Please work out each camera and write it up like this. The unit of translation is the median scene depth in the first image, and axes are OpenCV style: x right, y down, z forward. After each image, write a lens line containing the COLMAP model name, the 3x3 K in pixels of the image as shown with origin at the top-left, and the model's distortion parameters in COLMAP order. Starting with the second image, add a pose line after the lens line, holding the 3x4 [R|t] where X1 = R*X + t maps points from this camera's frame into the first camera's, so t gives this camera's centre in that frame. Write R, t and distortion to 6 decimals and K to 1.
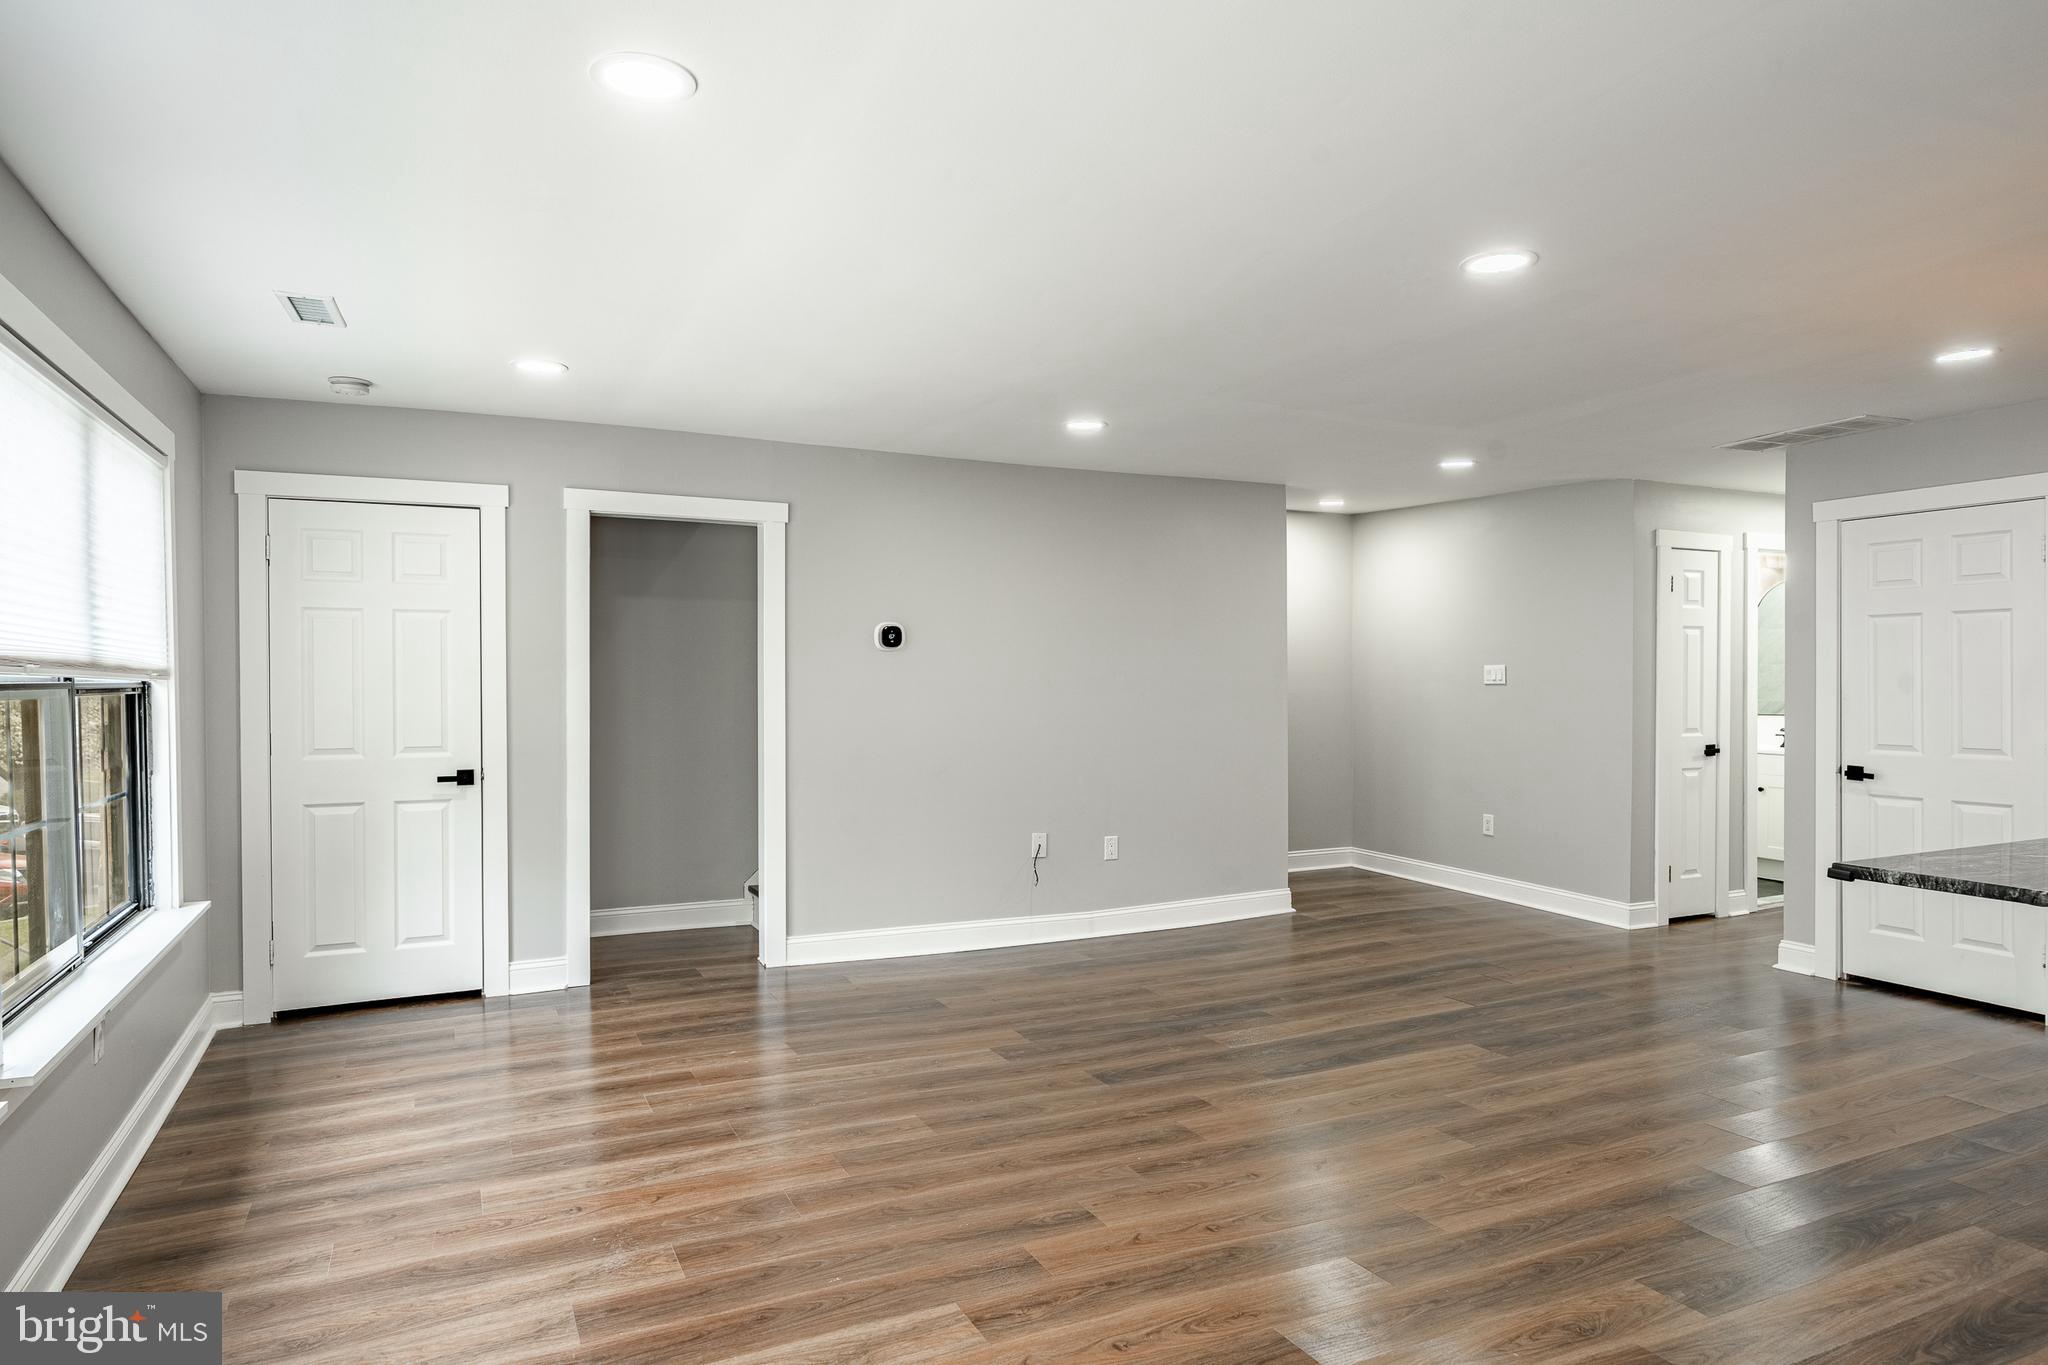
lens RADIAL K [[1216.3, 0, 1019.9], [0, 1216.3, 677.7], [0, 0, 1]] dist [0.001368, -0.001245]
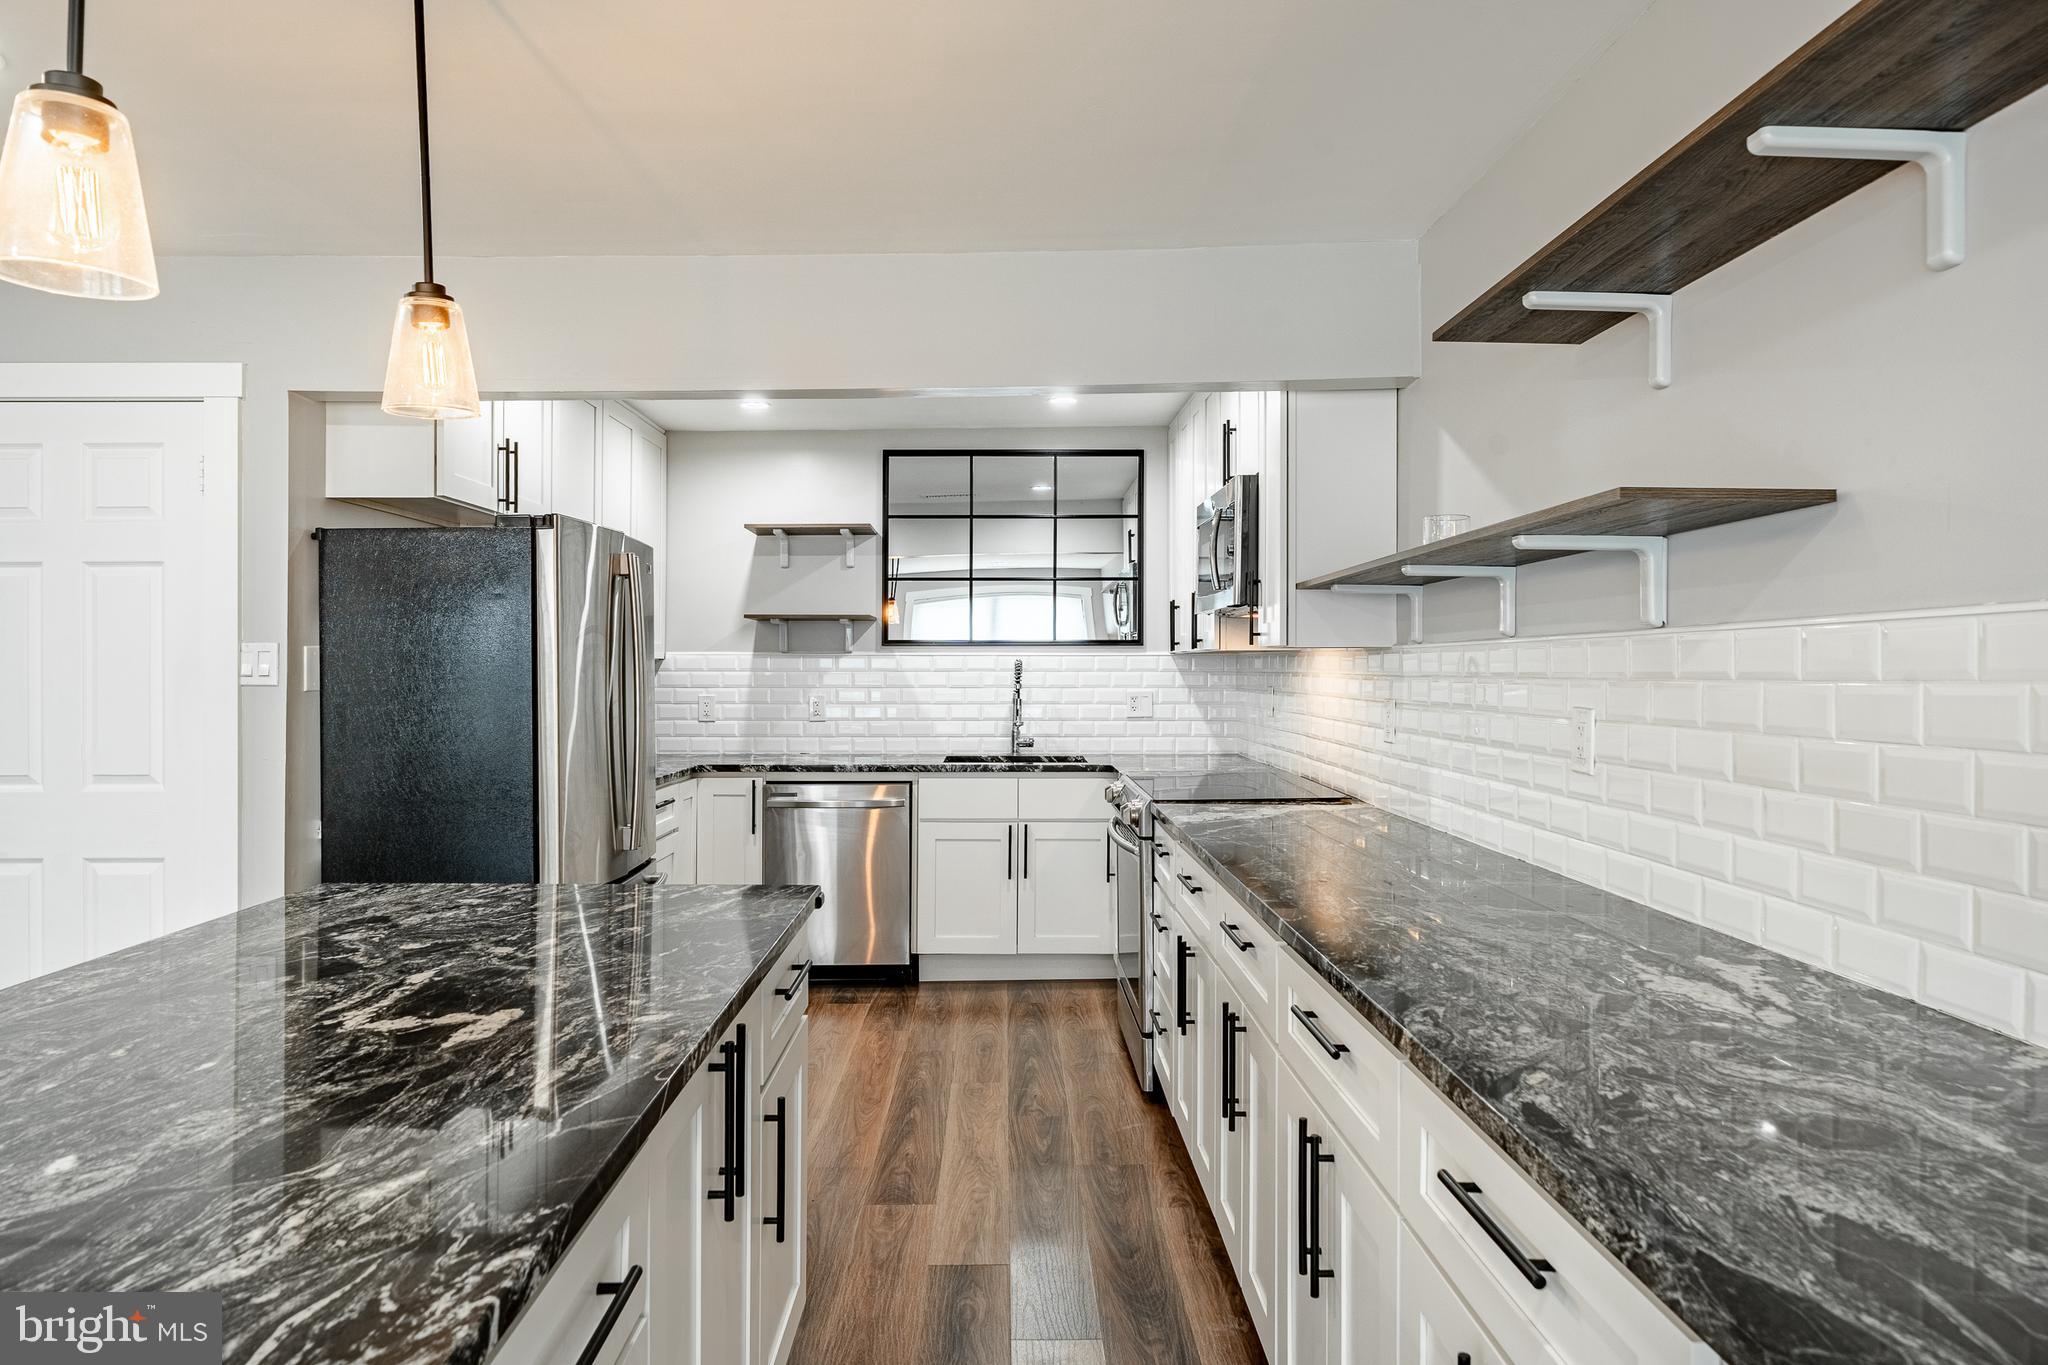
lens RADIAL K [[1216.3, 0, 1005.6], [0, 1216.3, 653.1], [0, 0, 1]] dist [0.001368, -0.001245]
pose [[0.432308, 0.011975, 0.901646, 0.394305], [-0.001363, 0.999919, -0.012626, 0.000530], [-0.901725, 0.004229, 0.432290, 0.283081]]
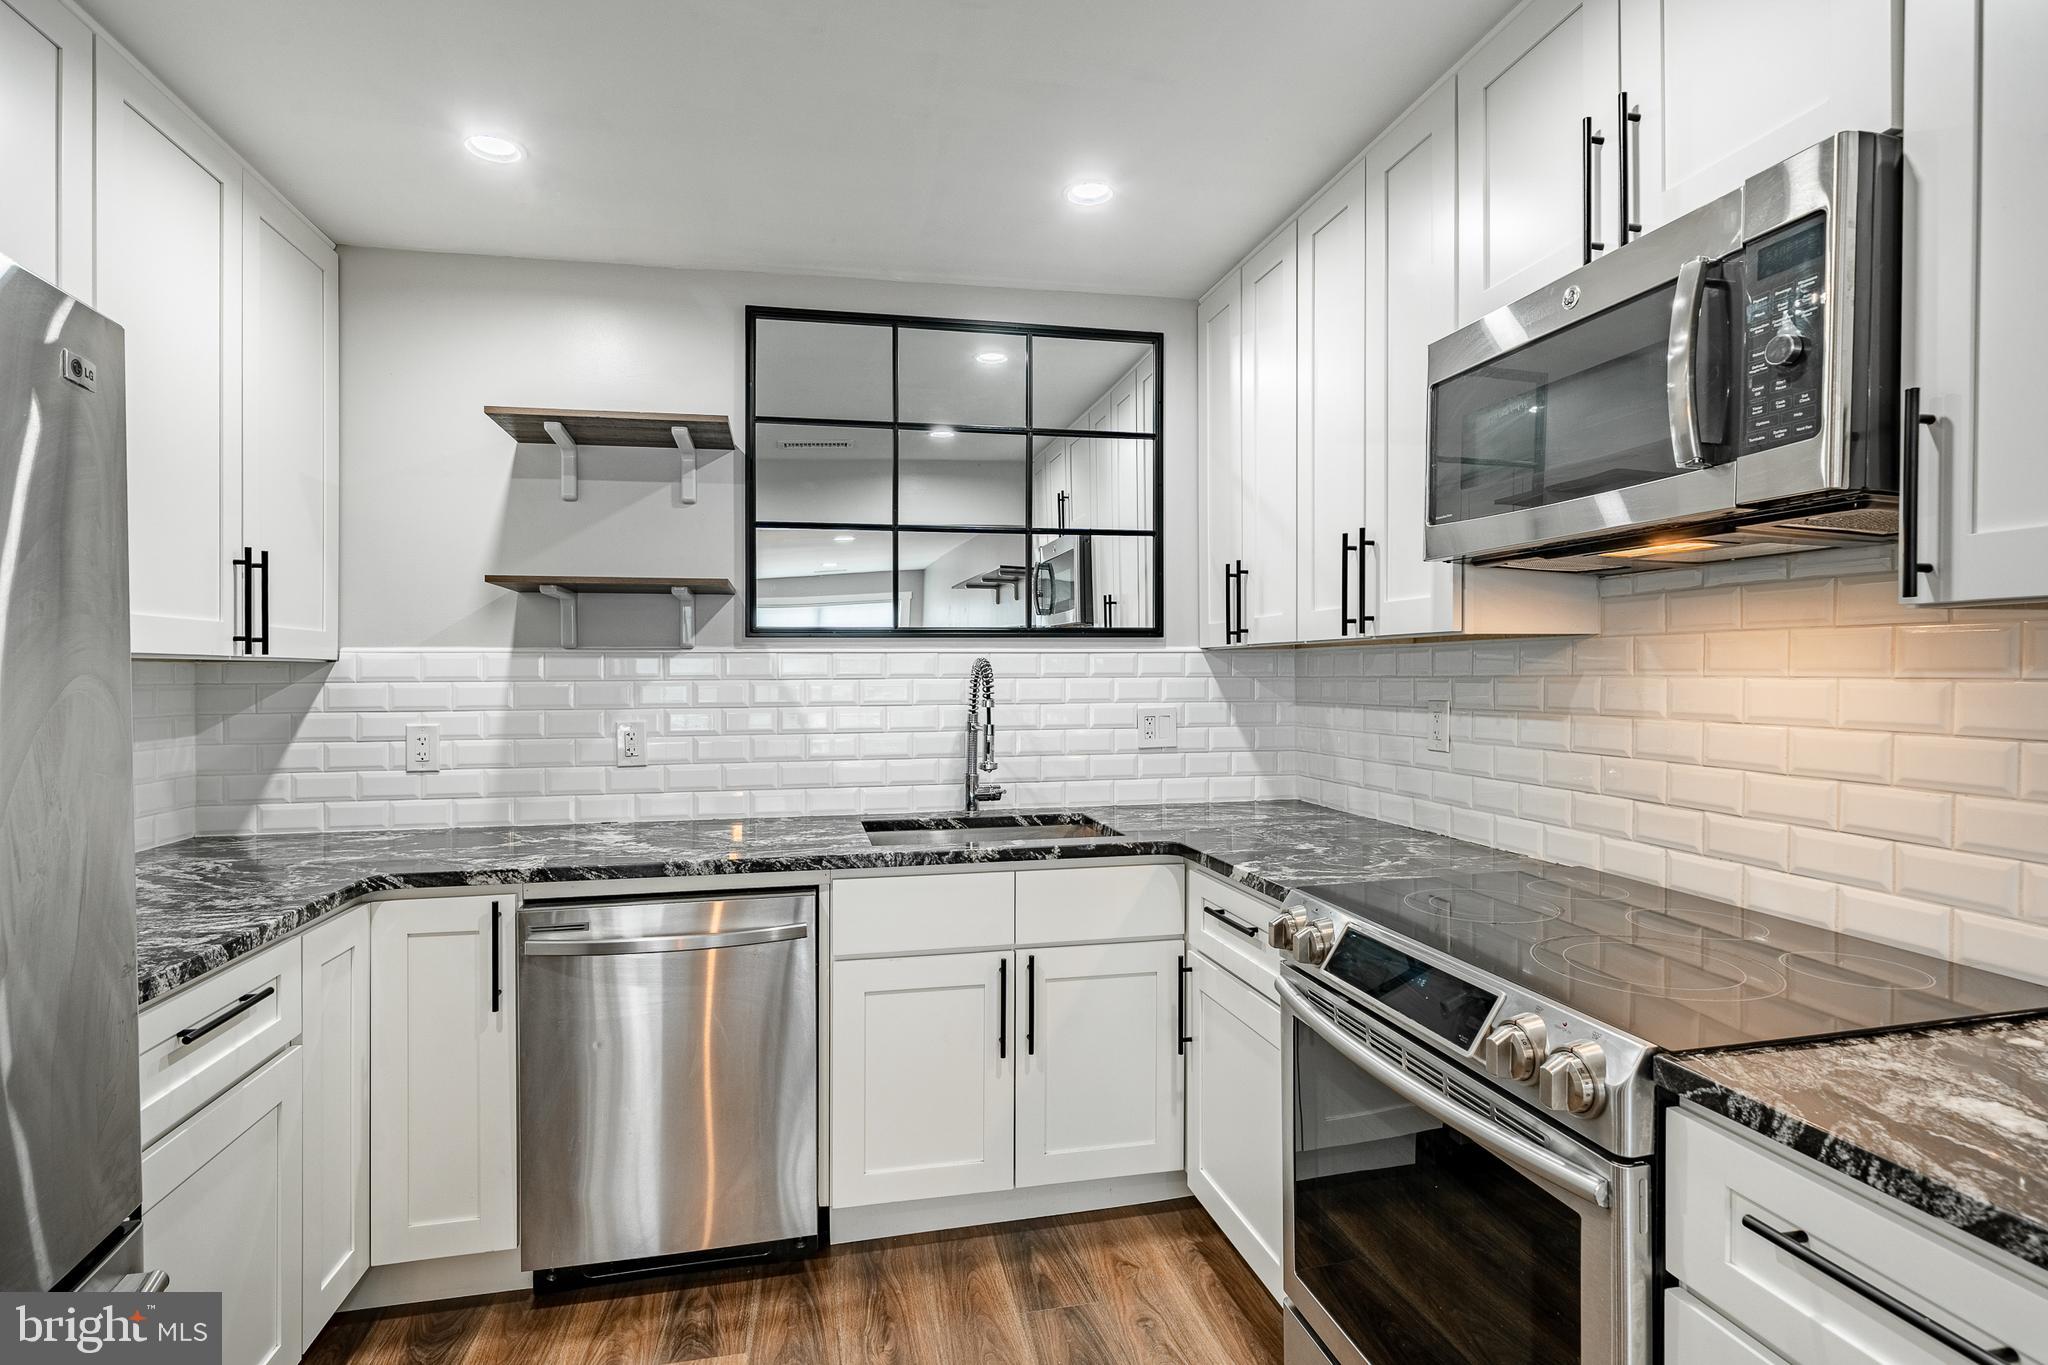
lens RADIAL K [[988.3, 0, 1003.1], [0, 988.3, 671.5], [0, 0, 1]] dist [0.001003, -0.000015]
pose [[0.243166, 0.003606, 0.969978, 0.858514], [0.005217, 0.999974, -0.005025, 0.002198], [-0.969971, 0.006283, 0.243141, 0.597800]]
